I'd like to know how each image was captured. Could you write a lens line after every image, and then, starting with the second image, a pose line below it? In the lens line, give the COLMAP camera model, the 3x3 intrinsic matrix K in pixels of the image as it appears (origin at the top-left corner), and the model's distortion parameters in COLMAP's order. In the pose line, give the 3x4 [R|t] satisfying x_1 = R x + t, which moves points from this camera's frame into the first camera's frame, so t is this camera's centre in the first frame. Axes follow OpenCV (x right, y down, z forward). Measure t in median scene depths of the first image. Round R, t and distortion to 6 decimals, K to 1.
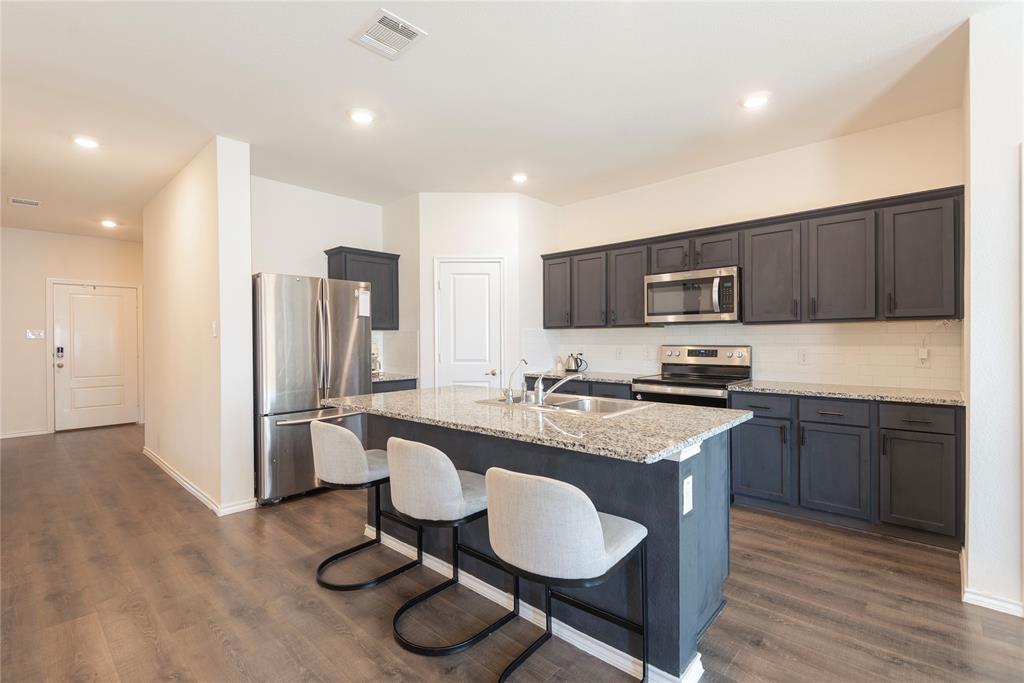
lens RADIAL K [[465.0, 0, 508.0], [0, 465.0, 337.7], [0, 0, 1]] dist [0.023482, -0.005062]
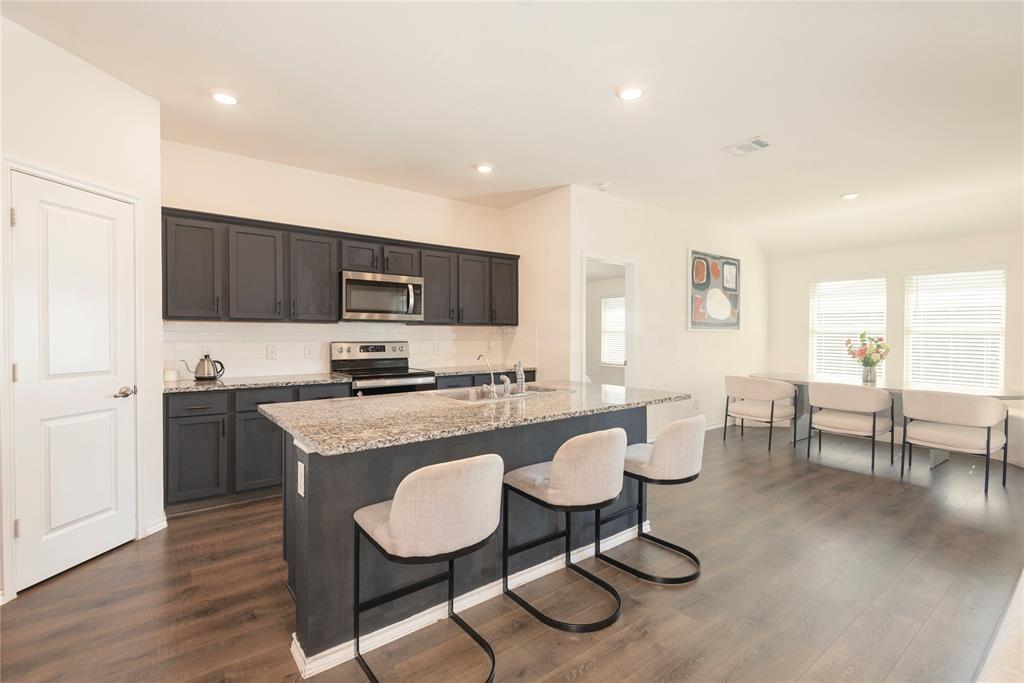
lens RADIAL K [[465.0, 0, 510.2], [0, 465.0, 337.2], [0, 0, 1]] dist [0.023482, -0.005062]
pose [[0.166704, 0.000818, 0.986007, -0.687154], [-0.003602, 0.999993, -0.000221, 0.005893], [-0.986000, -0.003514, 0.166705, 0.552301]]
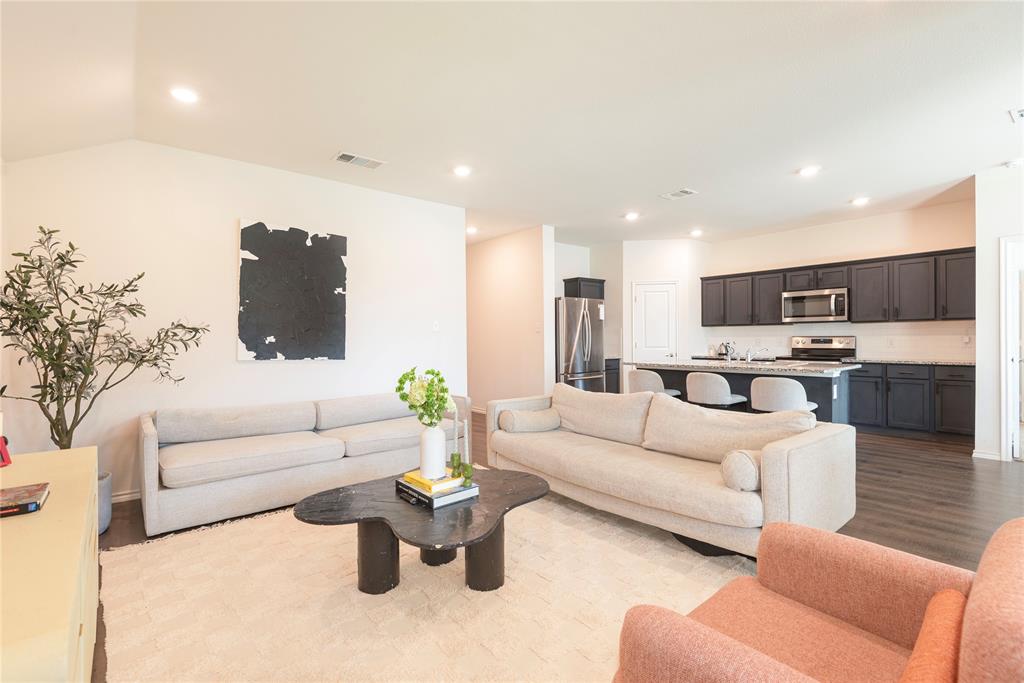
lens RADIAL K [[465.0, 0, 519.6], [0, 465.0, 339.9], [0, 0, 1]] dist [0.023482, -0.005062]
pose [[0.992416, -0.005976, -0.122781, -0.448345], [0.007285, 0.999921, 0.010213, 0.006240], [0.122710, -0.011030, 0.992381, -0.779159]]
